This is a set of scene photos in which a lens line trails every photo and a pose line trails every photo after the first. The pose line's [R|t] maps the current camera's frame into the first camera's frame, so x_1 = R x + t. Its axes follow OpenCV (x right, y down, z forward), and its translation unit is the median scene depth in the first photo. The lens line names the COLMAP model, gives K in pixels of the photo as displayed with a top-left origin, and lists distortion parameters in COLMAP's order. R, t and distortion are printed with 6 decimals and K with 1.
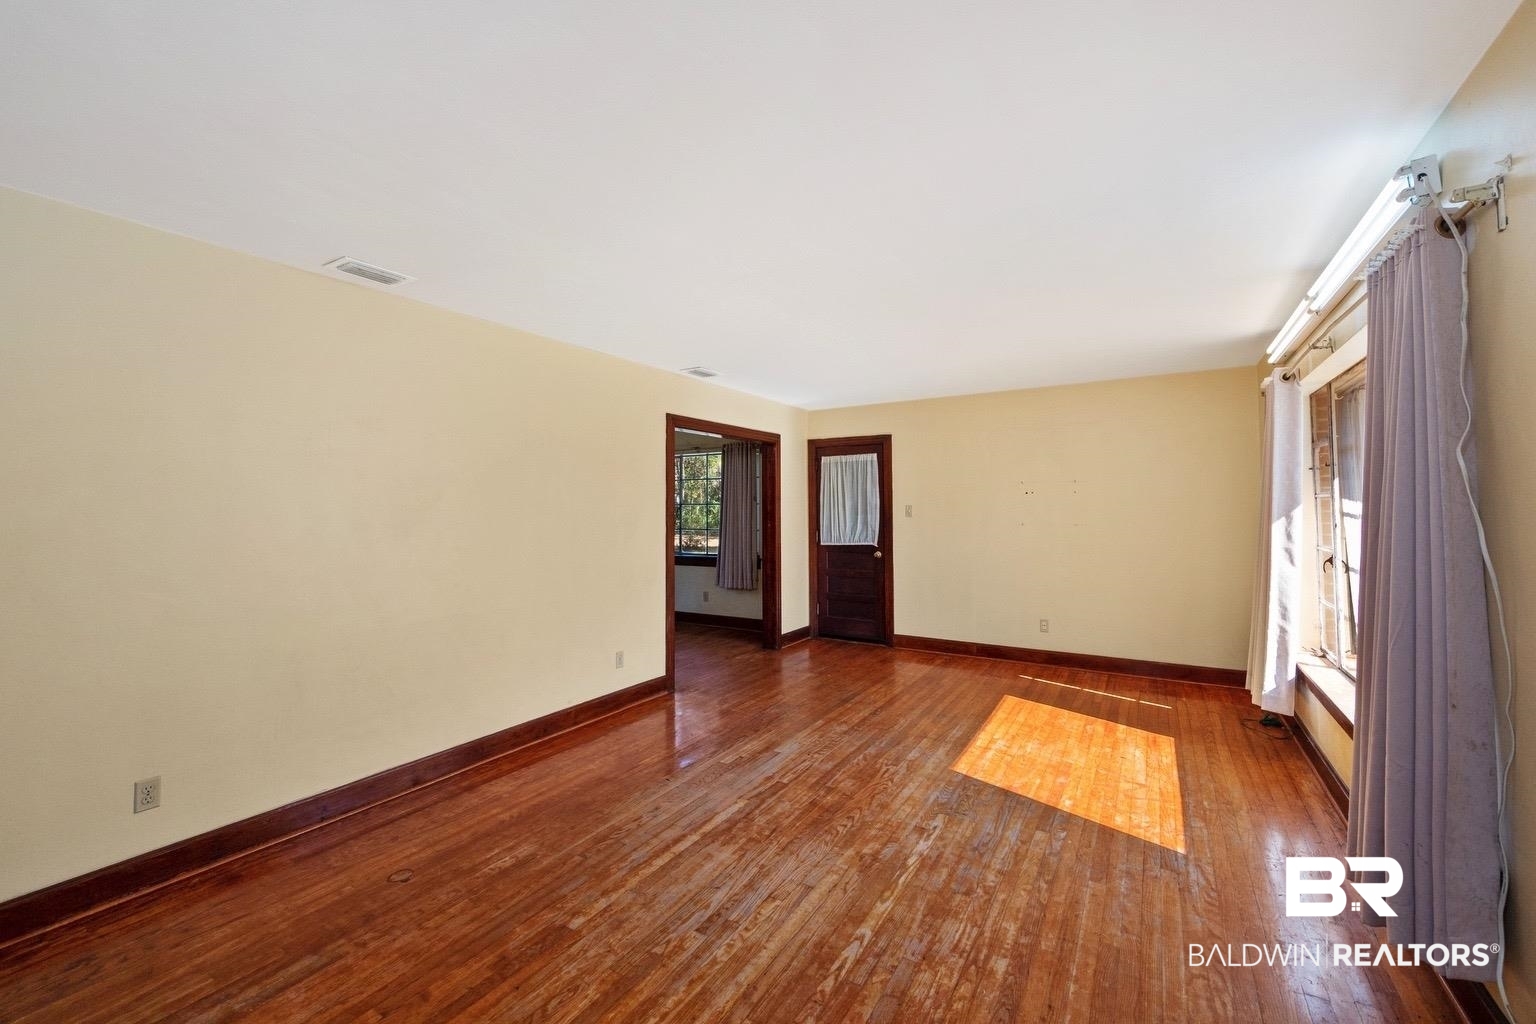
lens RADIAL K [[625.1, 0, 774.7], [0, 625.1, 502.6], [0, 0, 1]] dist [-0.000095, -0.000033]
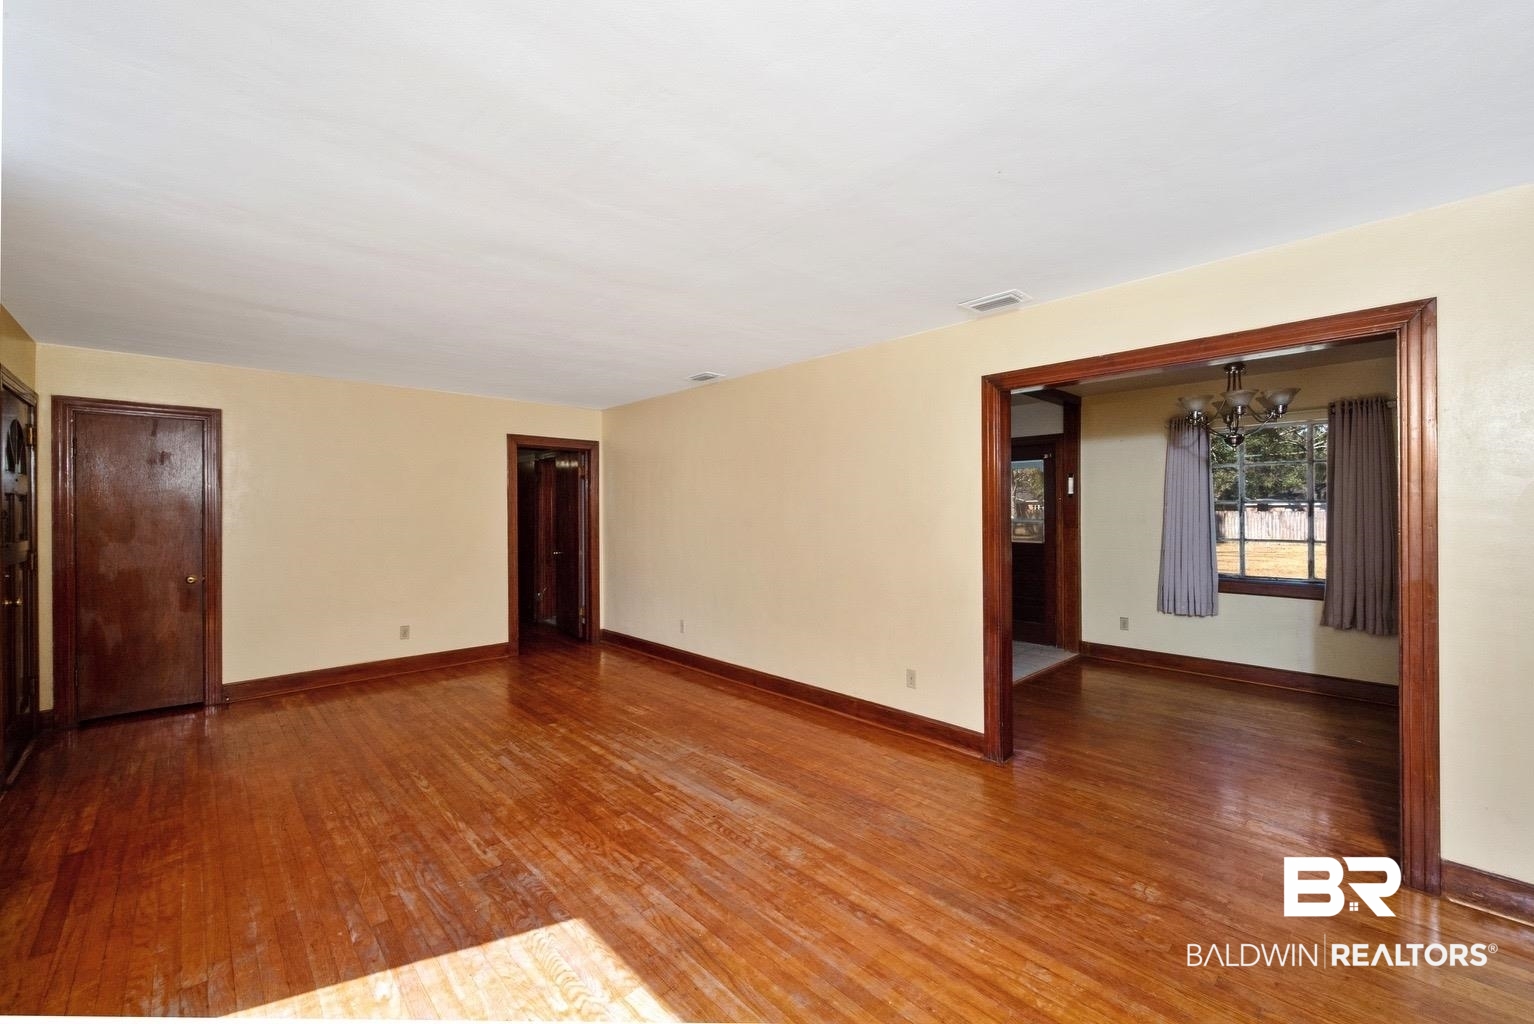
lens RADIAL K [[611.8, 0, 767.0], [0, 611.8, 512.0], [0, 0, 1]] dist [-0.000838, -0.000052]
pose [[-0.262291, 0.009139, -0.964946, 0.825835], [0.016127, 0.999857, 0.005086, 0.010260], [0.964854, -0.014228, -0.262401, 1.334076]]
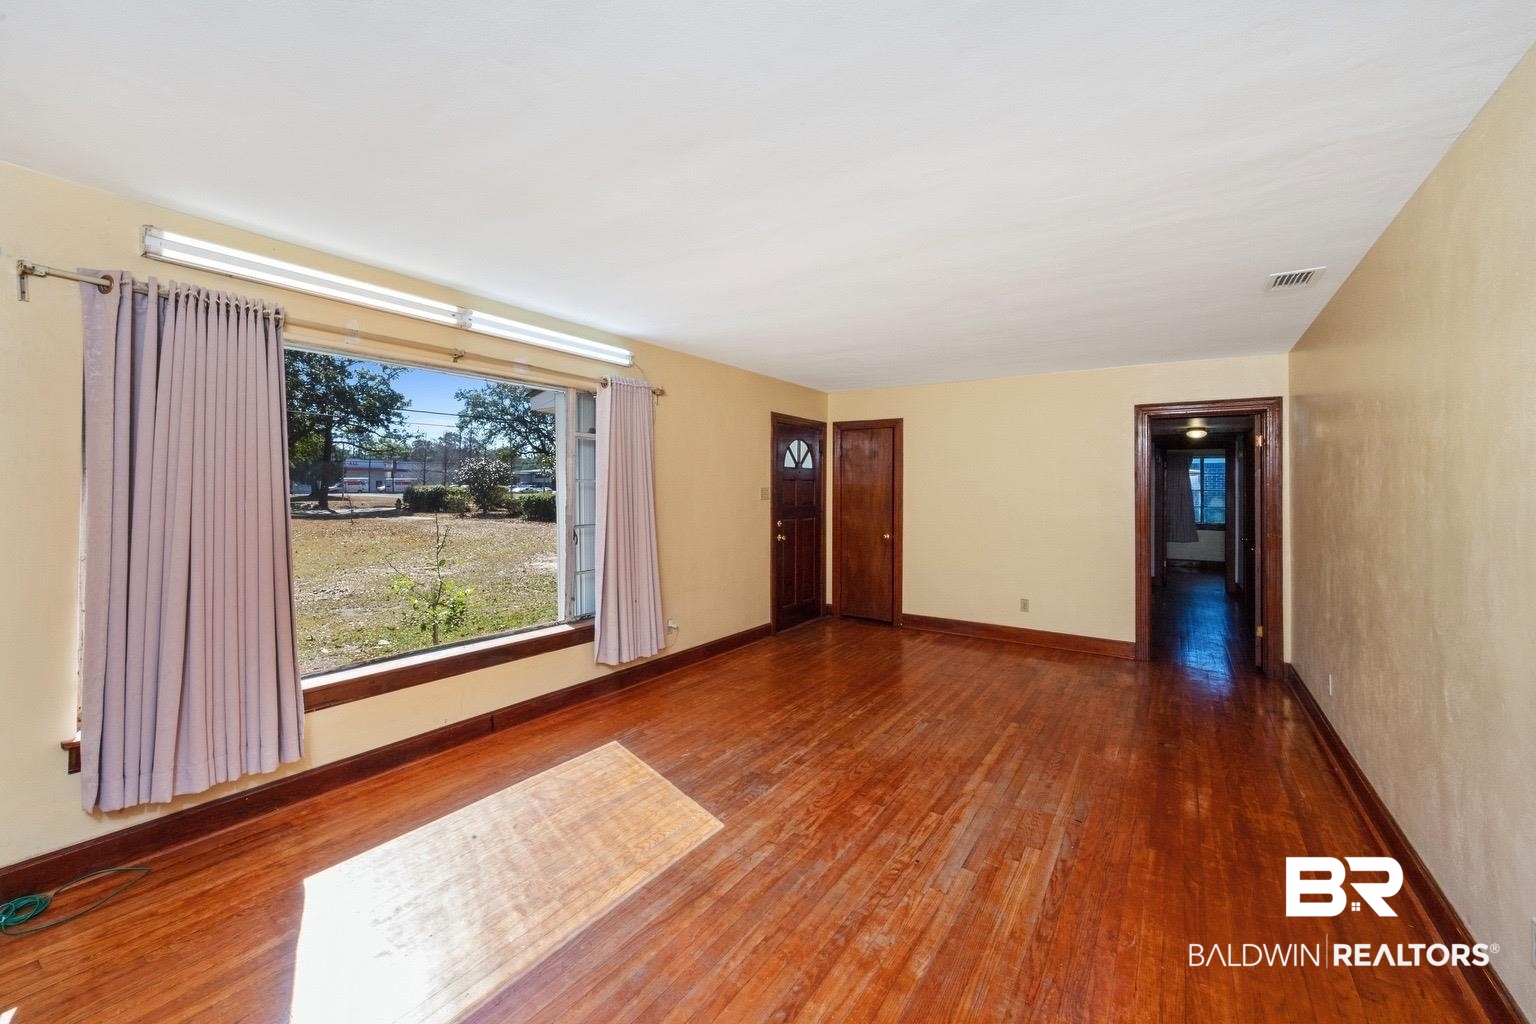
lens RADIAL K [[617.8, 0, 762.8], [0, 617.8, 480.3], [0, 0, 1]] dist [-0.000038, -0.000027]
pose [[-0.998872, -0.003143, 0.047373, 0.198403], [-0.004264, 0.999713, -0.023591, 0.012275], [-0.047286, -0.023766, -0.998599, 1.753576]]
